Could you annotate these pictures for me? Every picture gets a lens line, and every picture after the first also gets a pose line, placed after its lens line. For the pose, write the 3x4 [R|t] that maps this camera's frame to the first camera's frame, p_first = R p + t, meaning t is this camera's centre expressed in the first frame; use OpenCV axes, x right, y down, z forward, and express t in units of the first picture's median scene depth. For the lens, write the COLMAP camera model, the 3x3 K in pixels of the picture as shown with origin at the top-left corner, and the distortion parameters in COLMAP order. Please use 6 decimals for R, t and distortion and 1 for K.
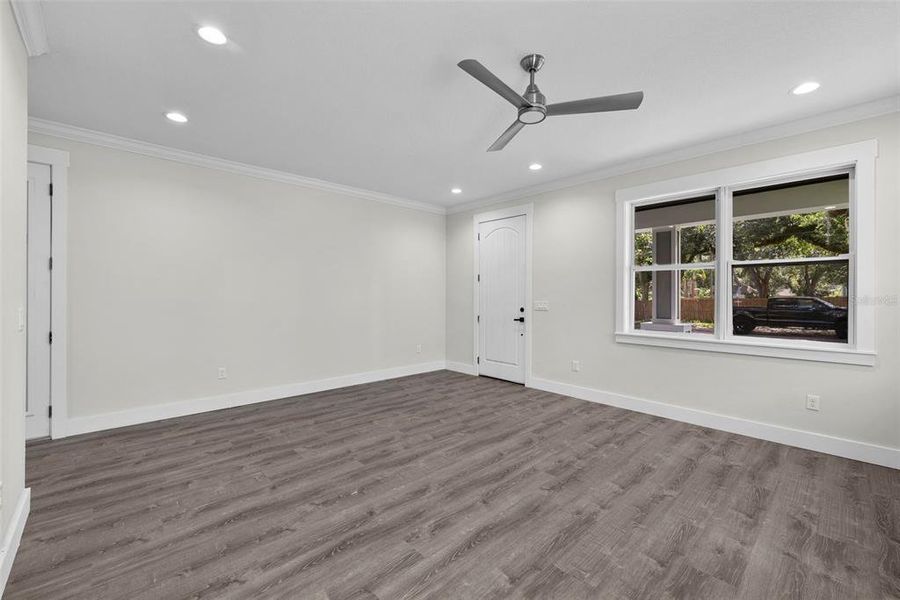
lens RADIAL K [[373.4, 0, 456.0], [0, 373.4, 295.7], [0, 0, 1]] dist [-0.000655, -0.000156]
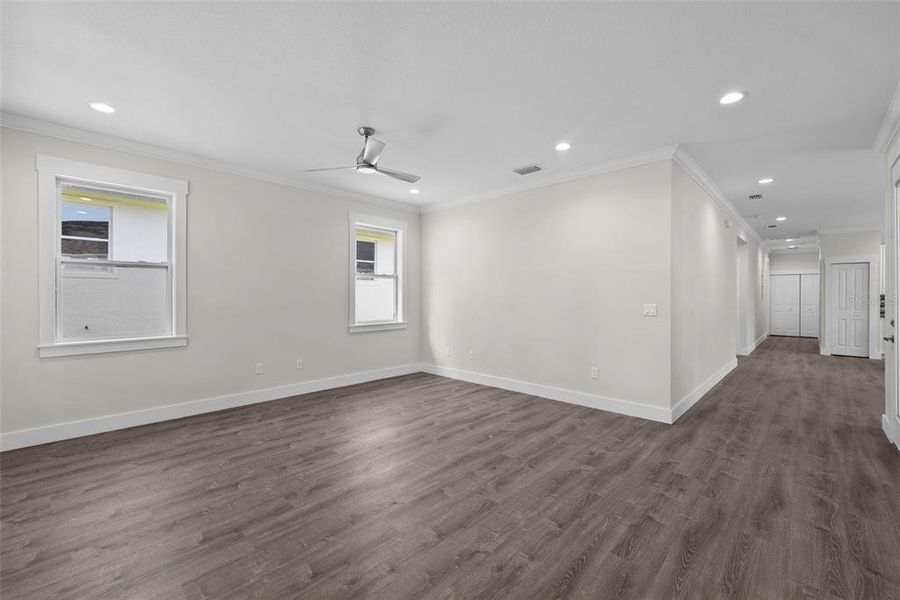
lens RADIAL K [[373.4, 0, 456.0], [0, 373.4, 295.7], [0, 0, 1]] dist [-0.000655, -0.000156]
pose [[-0.998762, -0.005525, -0.049437, -0.049455], [-0.005645, 0.999981, 0.002284, -0.005301], [0.049423, 0.002560, -0.998775, 1.765962]]
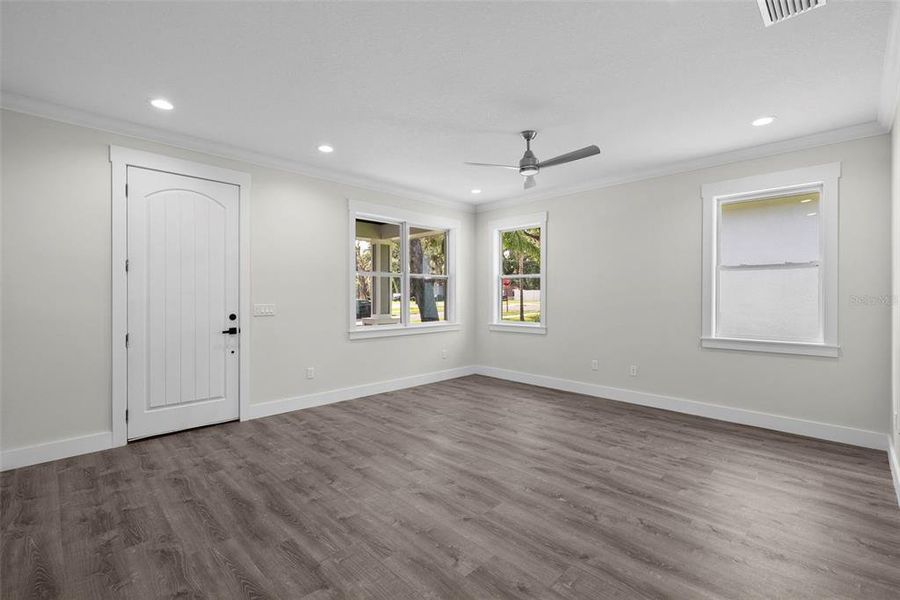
lens RADIAL K [[399.2, 0, 450.0], [0, 399.2, 300.0], [0, 0, 1]] dist [0.002013, 0.000337]
pose [[-0.024648, -0.016908, 0.999553, -0.962270], [-0.000063, 0.999857, 0.016912, -0.013159], [-0.999696, 0.000353, -0.024646, 0.971700]]
